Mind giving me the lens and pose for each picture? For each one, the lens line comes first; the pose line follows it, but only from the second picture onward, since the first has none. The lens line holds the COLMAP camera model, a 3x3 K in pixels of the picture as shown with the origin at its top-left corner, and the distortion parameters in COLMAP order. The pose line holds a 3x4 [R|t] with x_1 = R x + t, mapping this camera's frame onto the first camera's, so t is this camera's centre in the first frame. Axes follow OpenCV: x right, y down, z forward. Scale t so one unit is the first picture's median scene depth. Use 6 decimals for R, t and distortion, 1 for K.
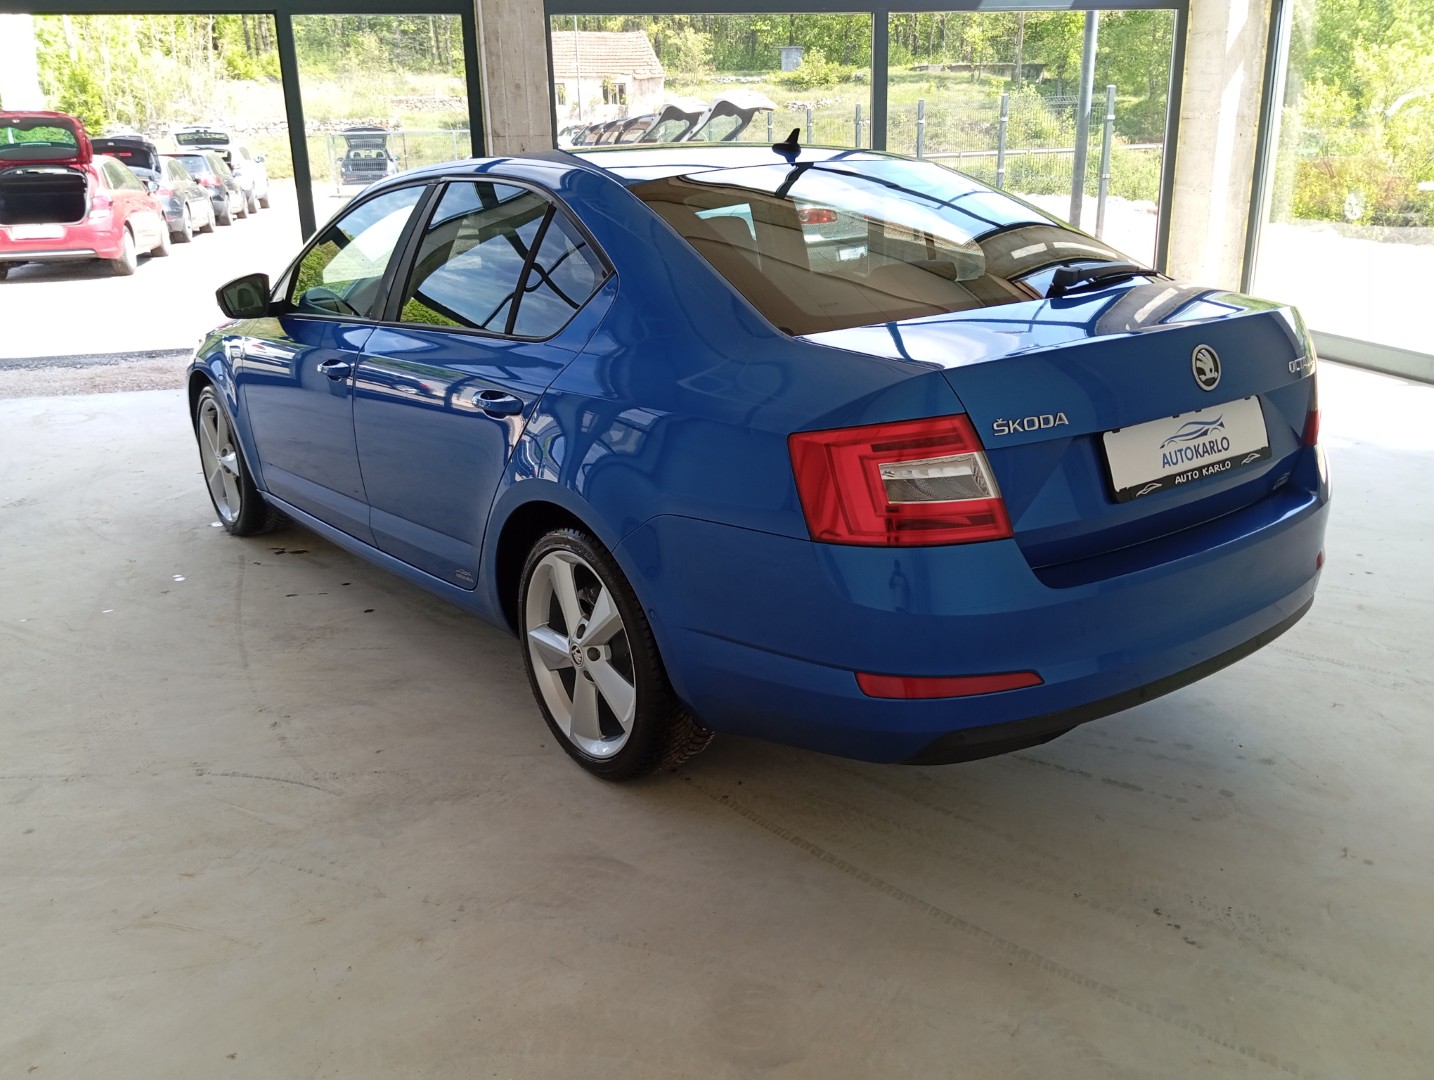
lens RADIAL K [[1250.1, 0, 717.0], [0, 1250.1, 540.0], [0, 0, 1]] dist [0.044549, -0.070212]
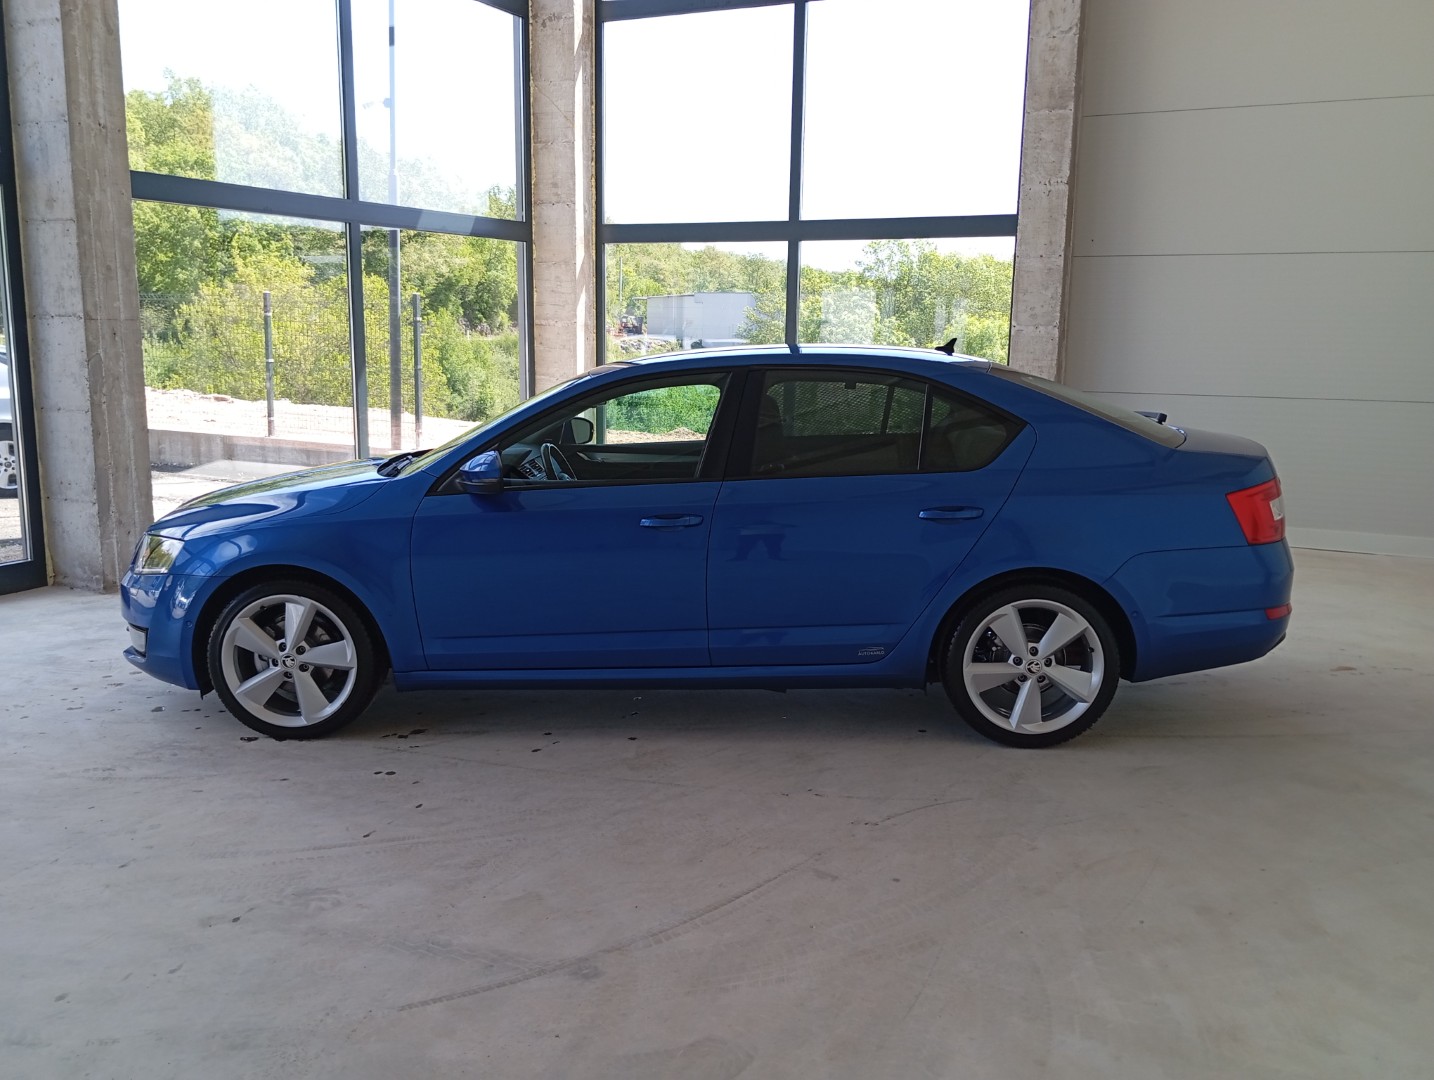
lens RADIAL K [[1250.1, 0, 717.0], [0, 1250.1, 540.0], [0, 0, 1]] dist [0.044549, -0.070212]
pose [[0.631135, -0.097793, 0.769484, -1.411998], [0.208342, 0.976939, -0.046725, -0.065031], [-0.747170, 0.189806, 0.636955, 0.258572]]
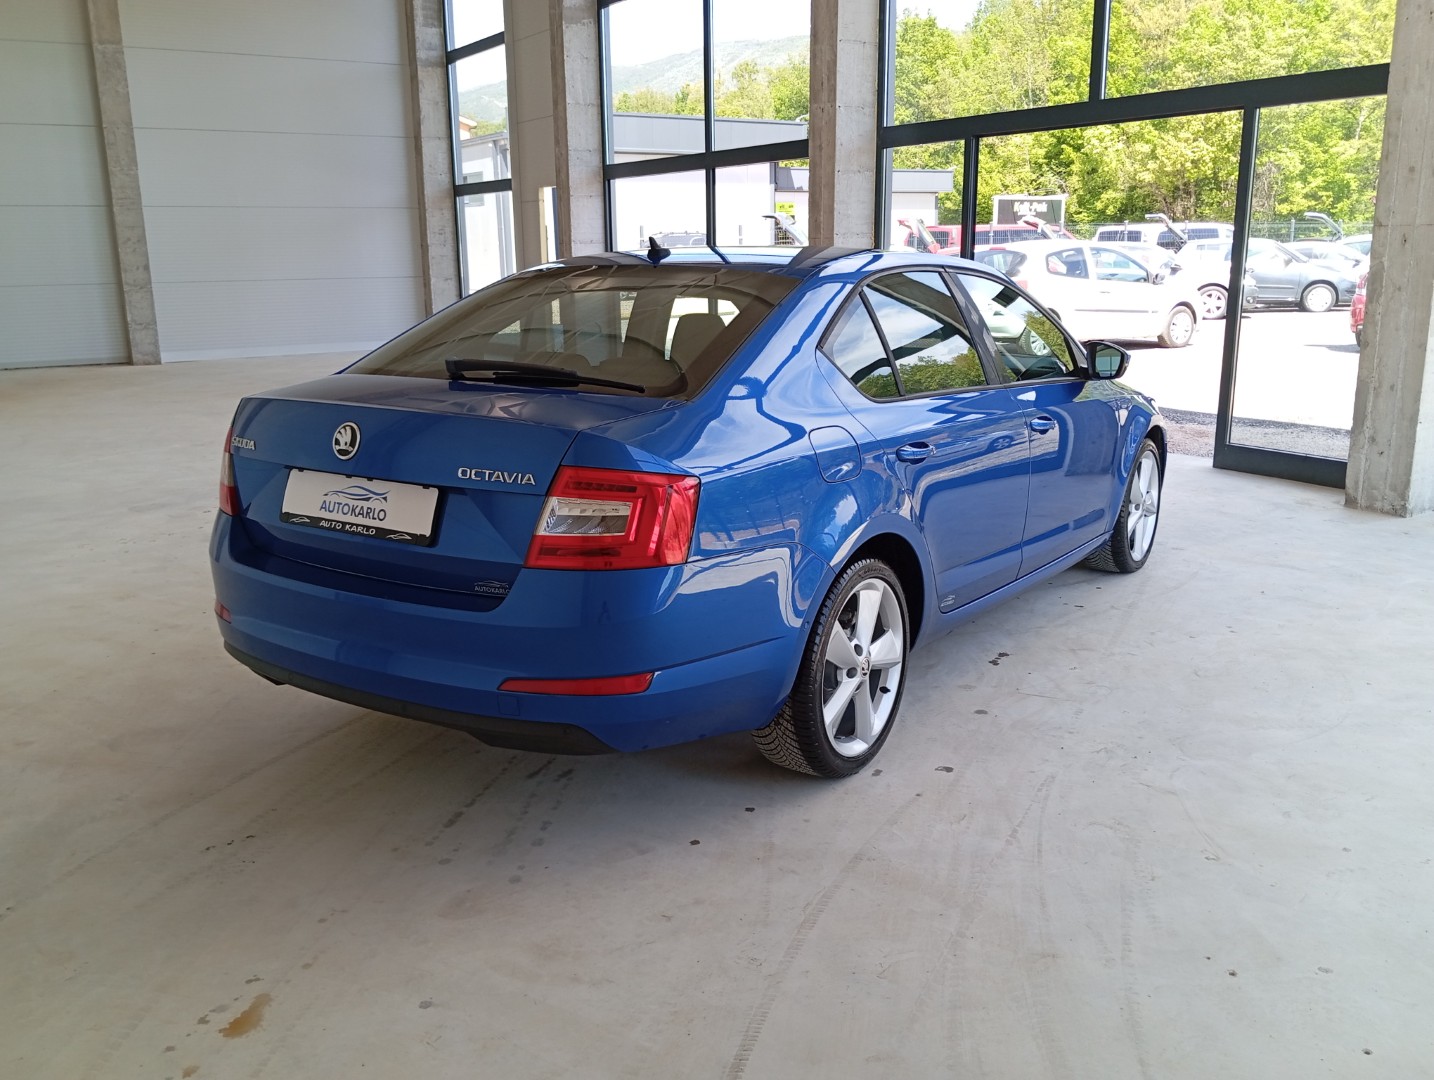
lens RADIAL K [[1250.1, 0, 717.0], [0, 1250.1, 540.0], [0, 0, 1]] dist [0.044549, -0.070212]
pose [[0.322227, 0.238021, -0.916251, 1.261841], [-0.285379, 0.947273, 0.145718, -0.250608], [0.902623, 0.214524, 0.373163, 0.687498]]
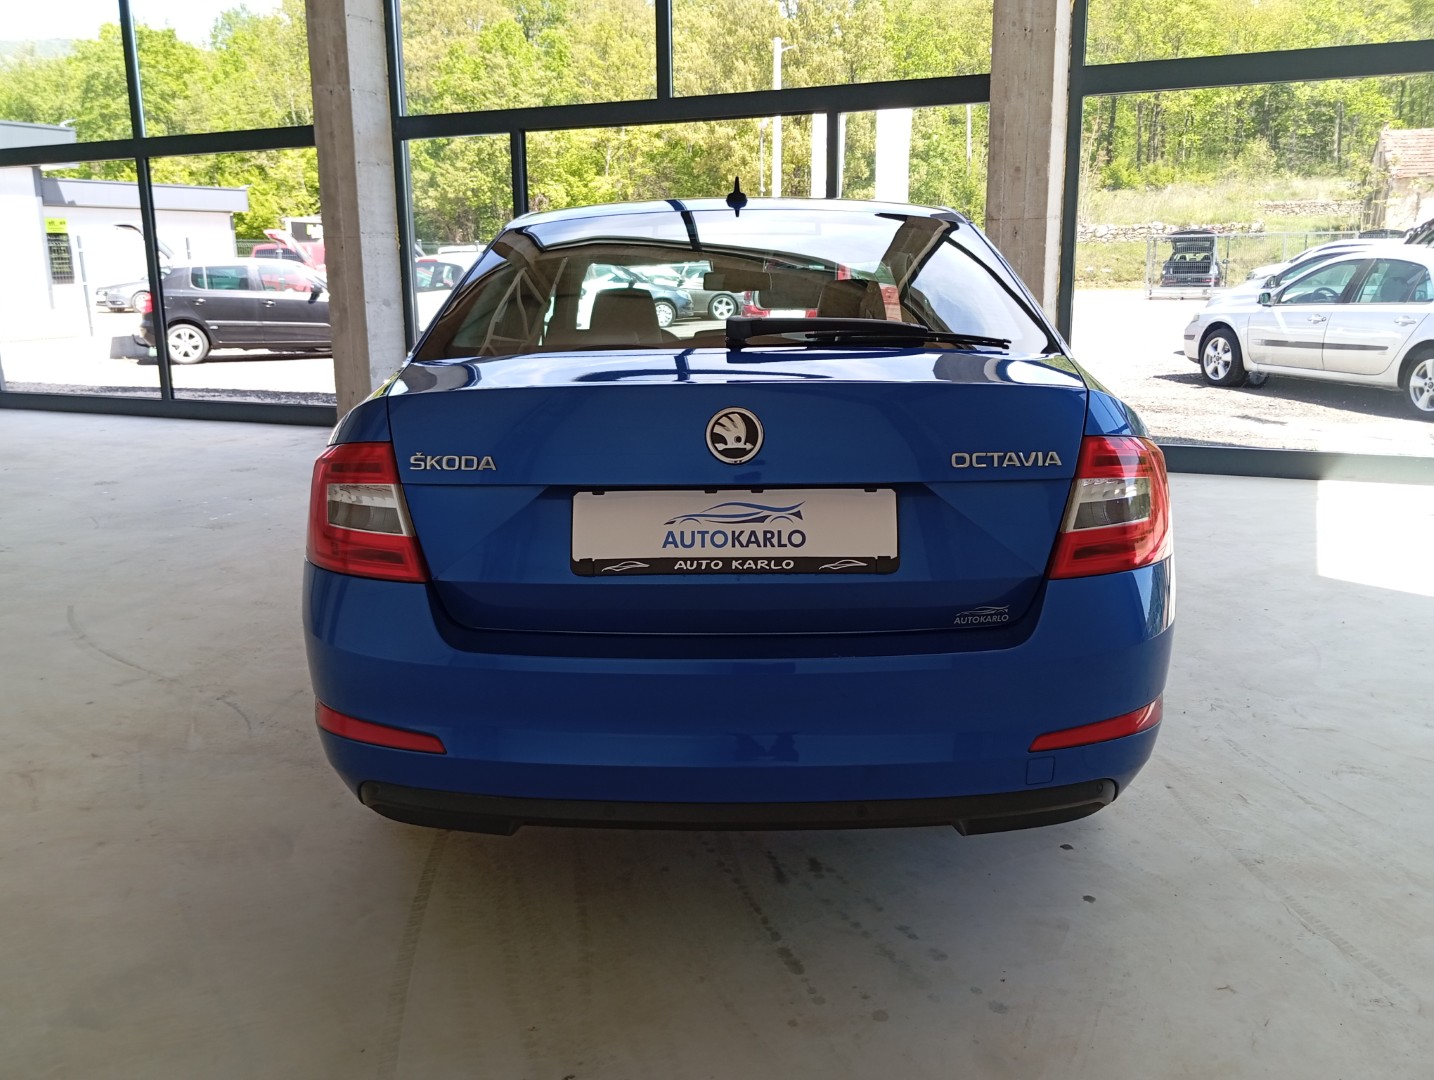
lens RADIAL K [[1250.1, 0, 717.0], [0, 1250.1, 540.0], [0, 0, 1]] dist [0.044549, -0.070212]
pose [[0.782860, 0.148038, -0.604330, 0.676442], [-0.195673, 0.980579, -0.013274, -0.044790], [0.590628, 0.128643, 0.796624, 0.278069]]
